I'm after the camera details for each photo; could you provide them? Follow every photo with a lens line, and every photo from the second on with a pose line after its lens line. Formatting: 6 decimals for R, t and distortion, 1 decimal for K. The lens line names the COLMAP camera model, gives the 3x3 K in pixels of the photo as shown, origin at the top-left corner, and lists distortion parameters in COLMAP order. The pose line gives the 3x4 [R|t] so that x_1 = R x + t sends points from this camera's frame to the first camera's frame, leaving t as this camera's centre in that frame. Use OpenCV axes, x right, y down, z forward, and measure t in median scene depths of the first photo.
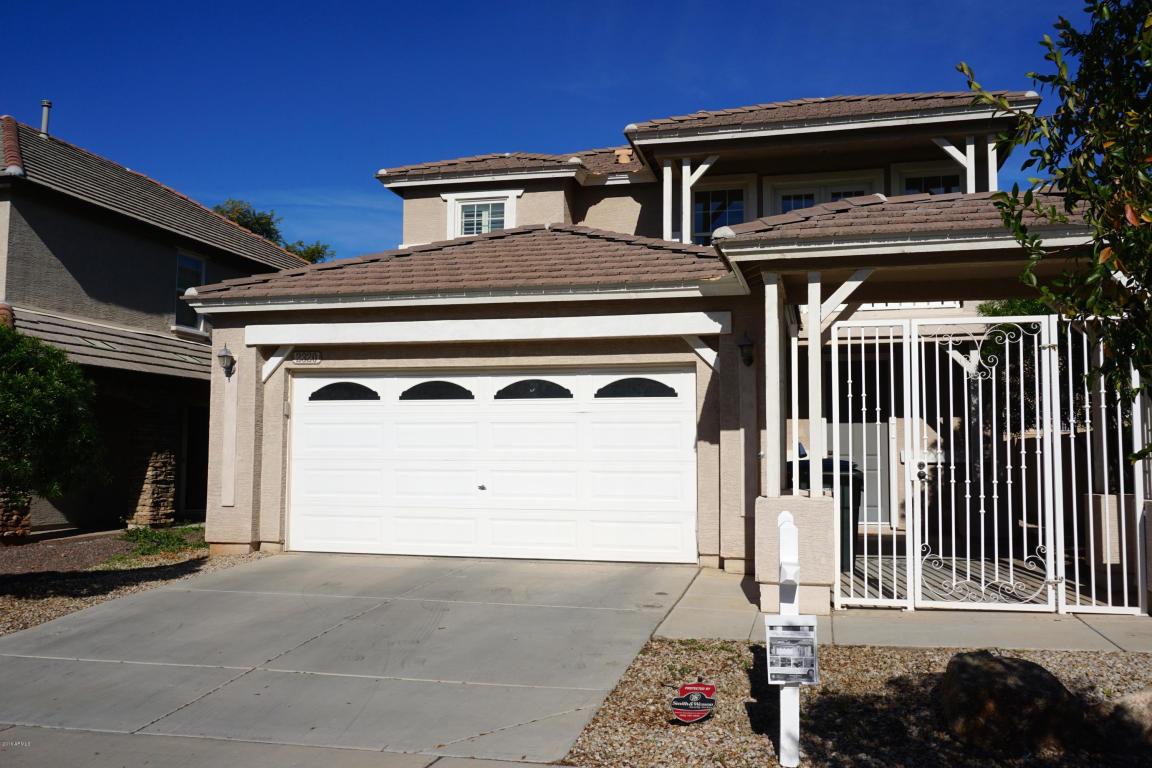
lens RADIAL K [[1000.7, 0, 576.0], [0, 1000.7, 384.0], [0, 0, 1]] dist [0.006538, 0.004652]
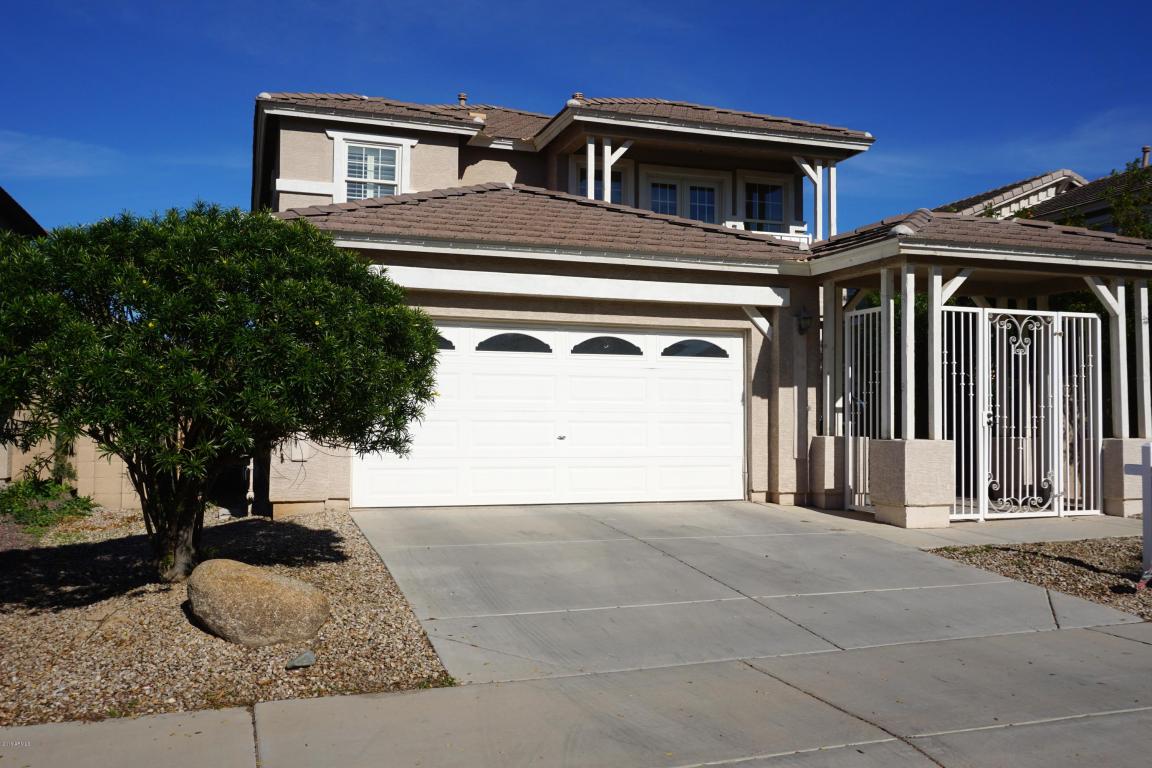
lens RADIAL K [[987.4, 0, 576.0], [0, 987.4, 384.0], [0, 0, 1]] dist [0.000717, 0.004225]
pose [[0.842207, 0.021371, 0.538731, -0.617799], [-0.042272, 0.998756, 0.026464, 0.018907], [-0.537495, -0.045061, 0.842062, 0.121297]]
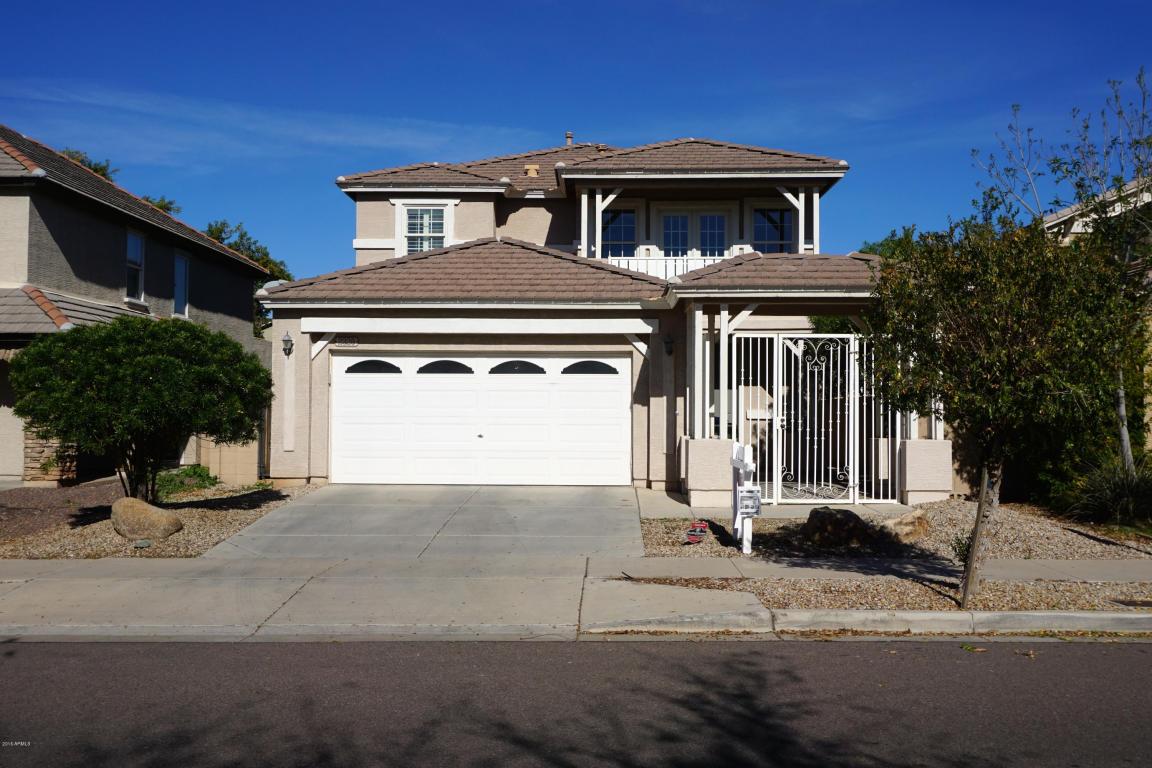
lens RADIAL K [[1127.0, 0, 576.0], [0, 1127.0, 384.0], [0, 0, 1]] dist [0.007230, -0.002378]
pose [[0.976865, 0.005902, 0.213774, -0.294494], [-0.016011, 0.998832, 0.045588, -0.044508], [-0.213255, -0.047956, 0.975819, -0.570965]]
